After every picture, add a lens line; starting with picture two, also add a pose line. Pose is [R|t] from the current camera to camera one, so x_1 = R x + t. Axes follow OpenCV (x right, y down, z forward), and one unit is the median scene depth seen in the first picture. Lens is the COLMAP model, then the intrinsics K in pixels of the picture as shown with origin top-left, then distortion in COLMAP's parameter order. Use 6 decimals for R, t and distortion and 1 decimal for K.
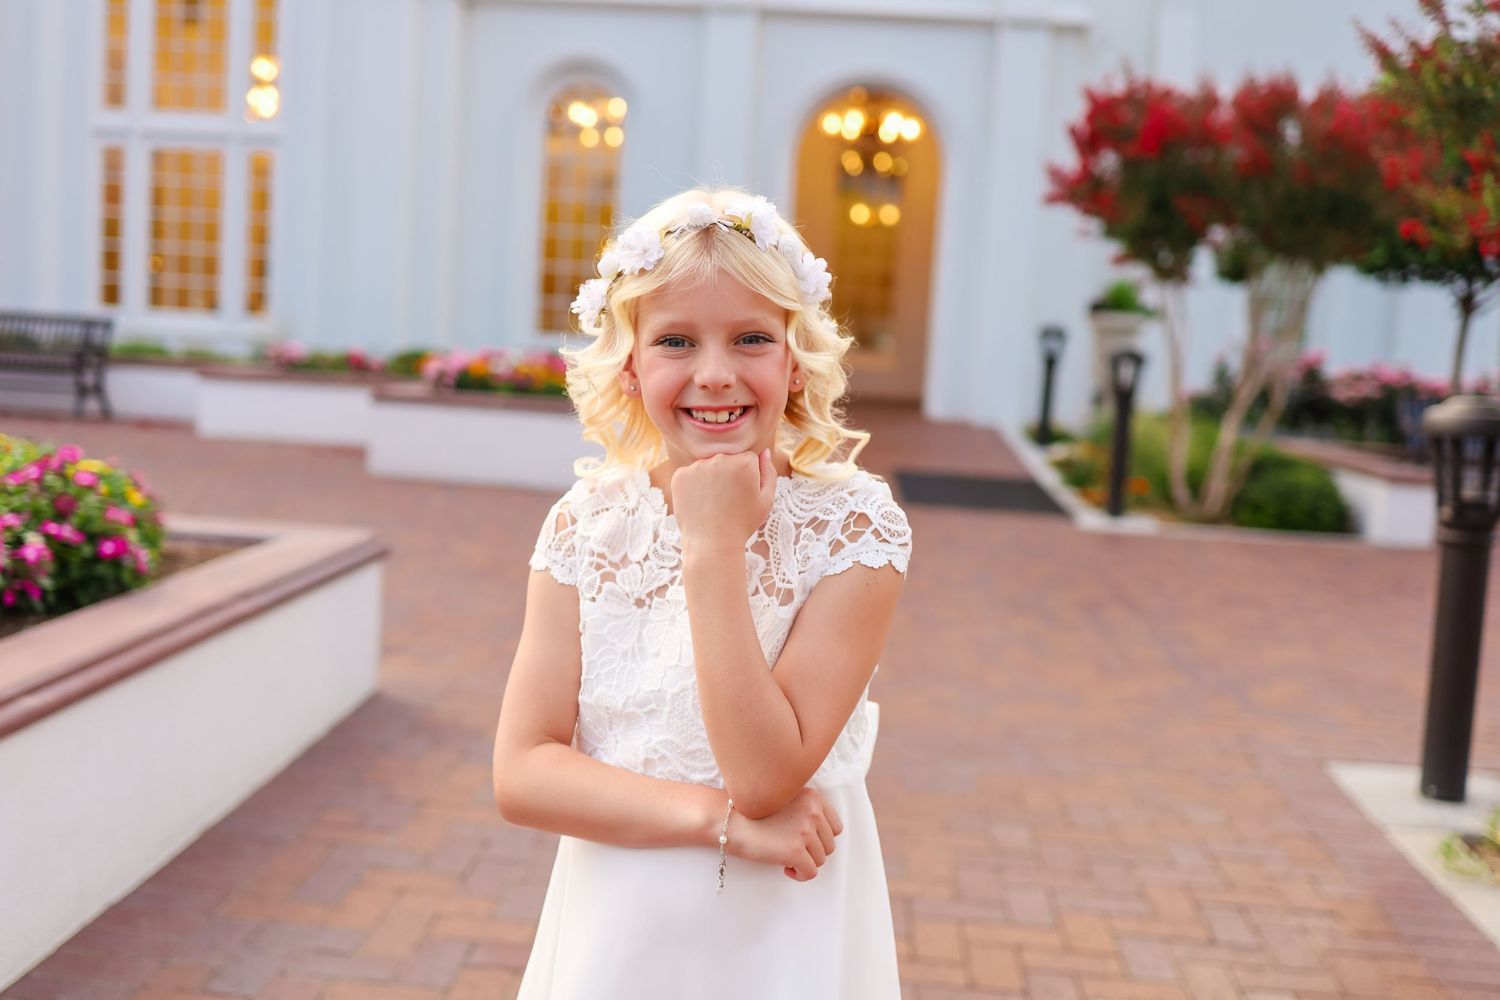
lens RADIAL K [[1762.5, 0, 750.0], [0, 1762.5, 500.0], [0, 0, 1]] dist [-0.063232, 0.045991]
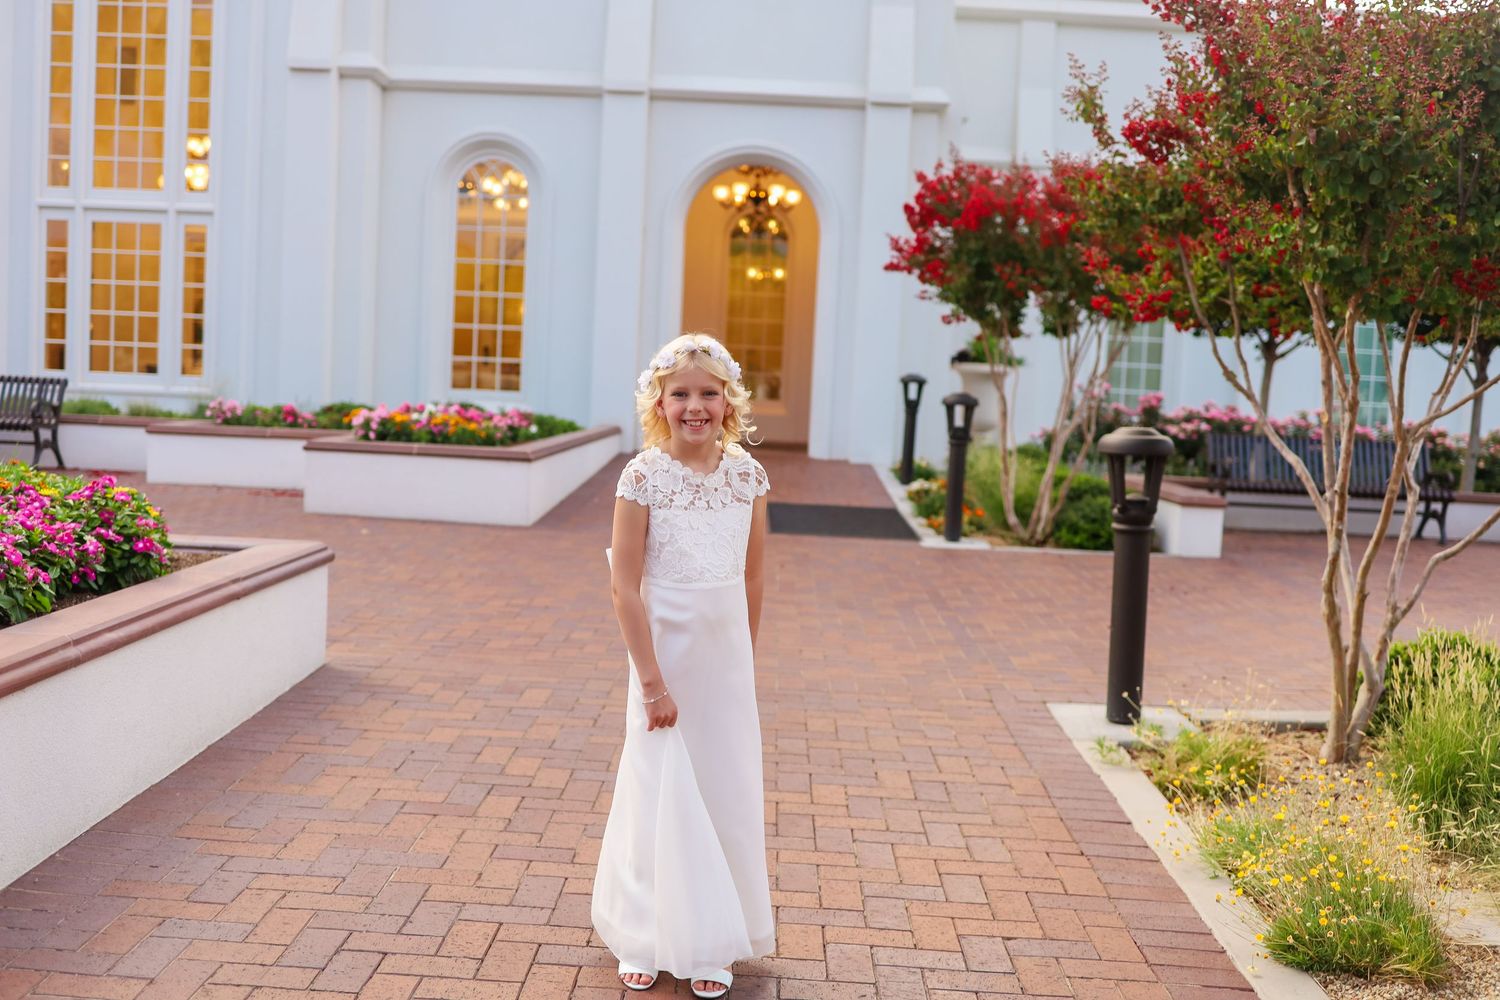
lens RADIAL K [[1762.5, 0, 750.0], [0, 1762.5, 500.0], [0, 0, 1]] dist [-0.063232, 0.045991]
pose [[0.998867, -0.016993, 0.044445, 0.019509], [0.018229, 0.999454, -0.027553, 0.012015], [-0.043953, 0.028332, 0.998632, -0.135195]]
